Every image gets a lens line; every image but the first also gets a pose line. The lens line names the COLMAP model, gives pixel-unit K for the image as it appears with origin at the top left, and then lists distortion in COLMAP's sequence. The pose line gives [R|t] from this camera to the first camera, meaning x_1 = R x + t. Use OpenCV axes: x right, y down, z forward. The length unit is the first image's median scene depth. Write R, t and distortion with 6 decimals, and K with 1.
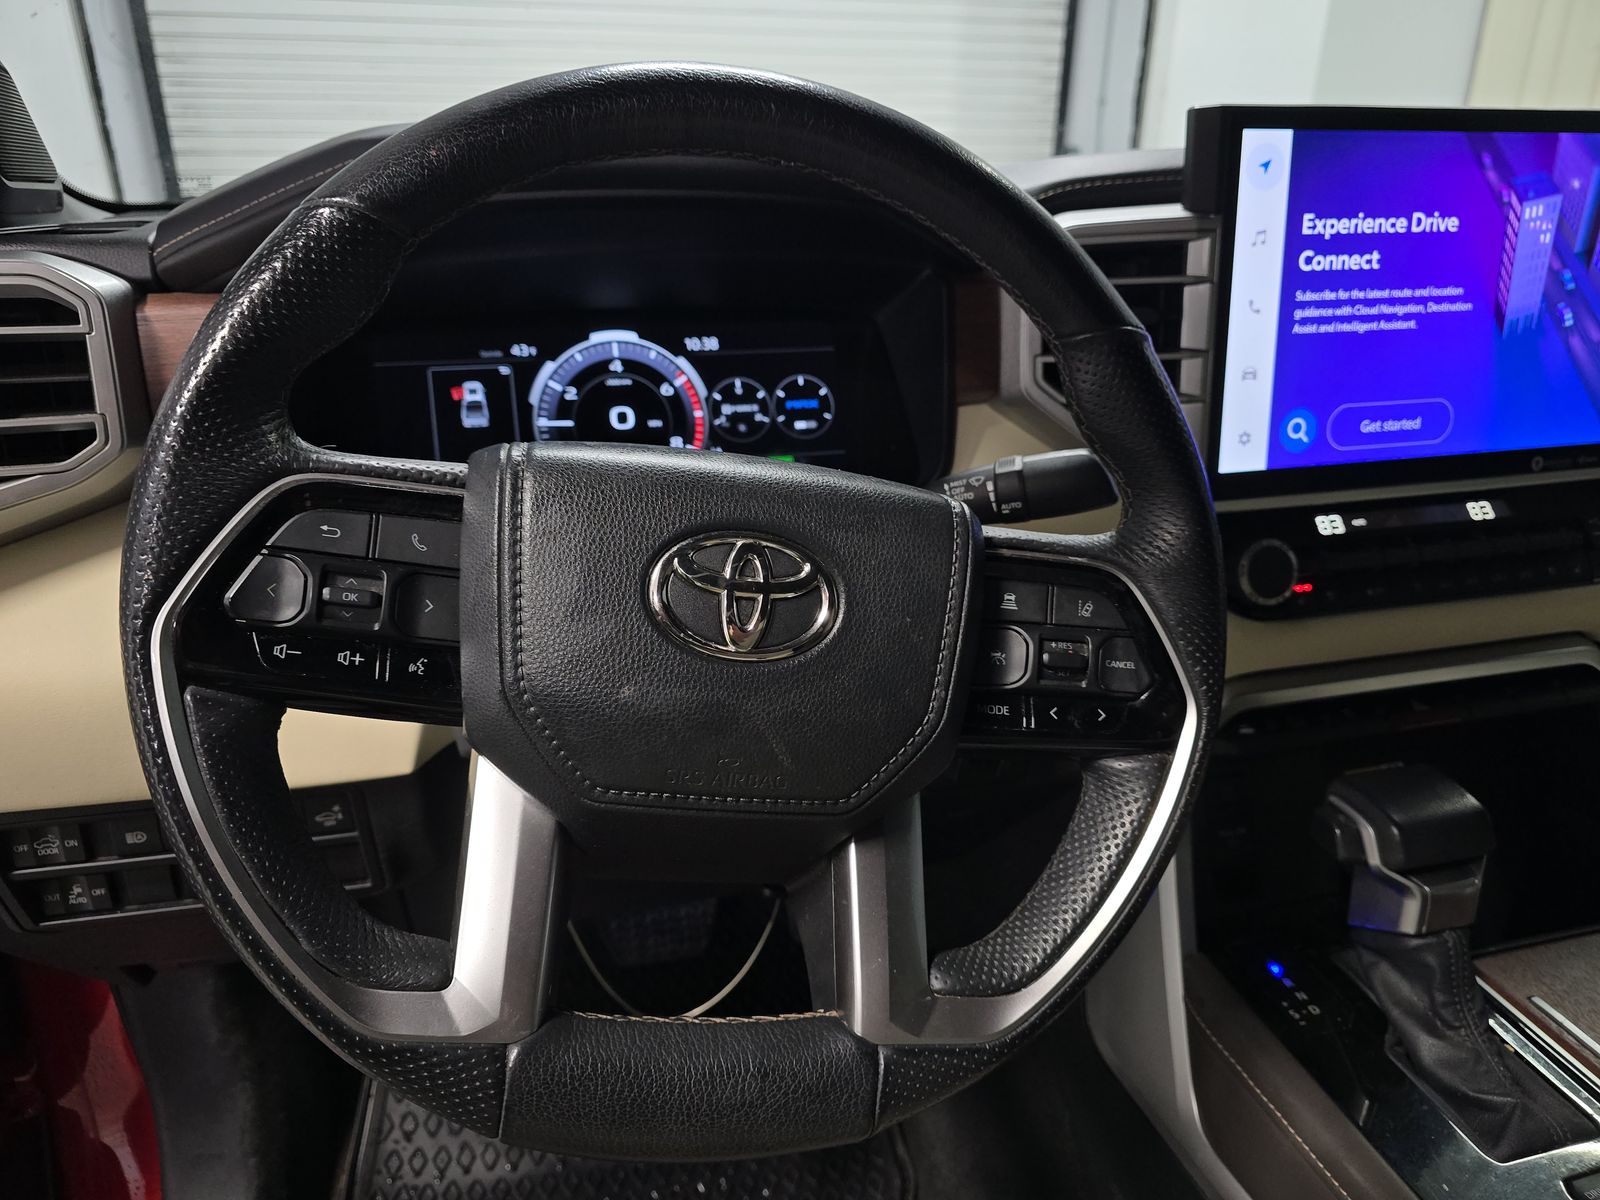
lens RADIAL K [[1064.6, 0, 799.8], [0, 1064.6, 593.7], [0, 0, 1]] dist [0.017289, -0.004290]
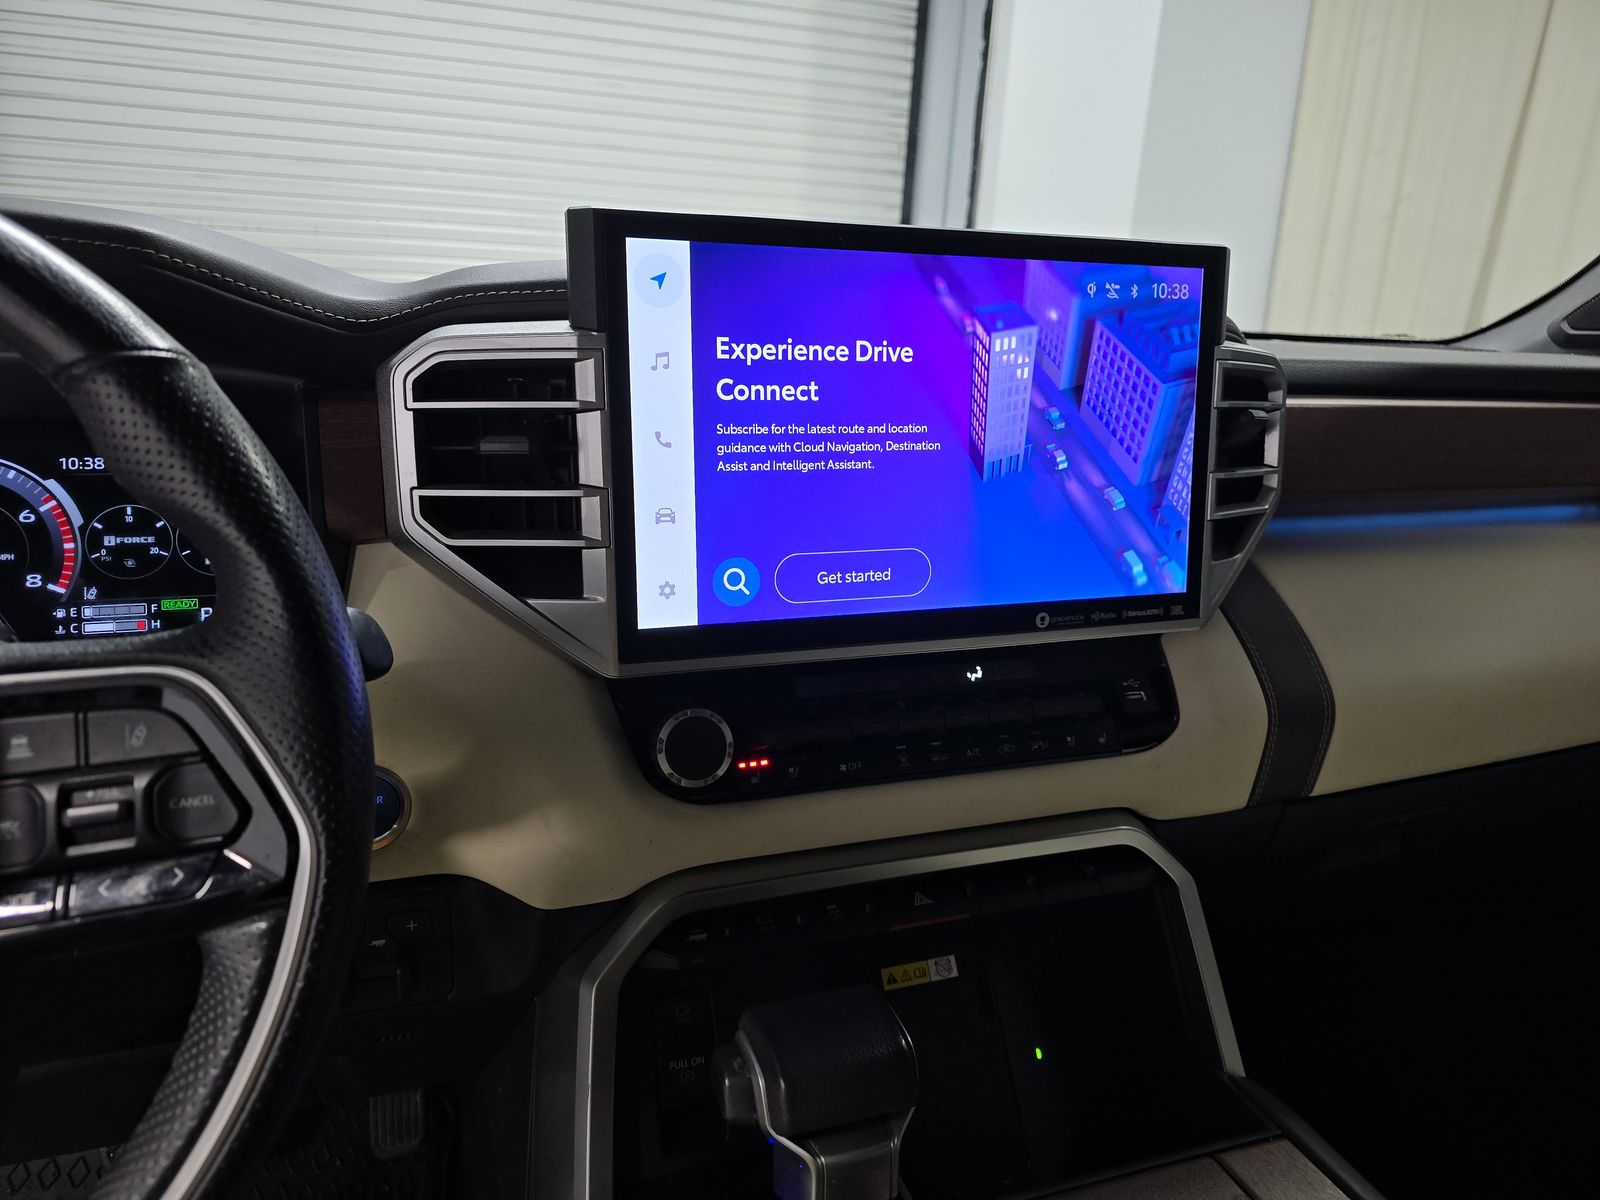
lens RADIAL K [[1054.9, 0, 799.5], [0, 1054.9, 603.8], [0, 0, 1]] dist [0.088547, -0.121211]
pose [[0.997498, 0.013662, 0.069360, 0.460224], [-0.007241, 0.995733, -0.091992, -0.057209], [-0.070321, 0.091260, 0.993341, 0.152068]]
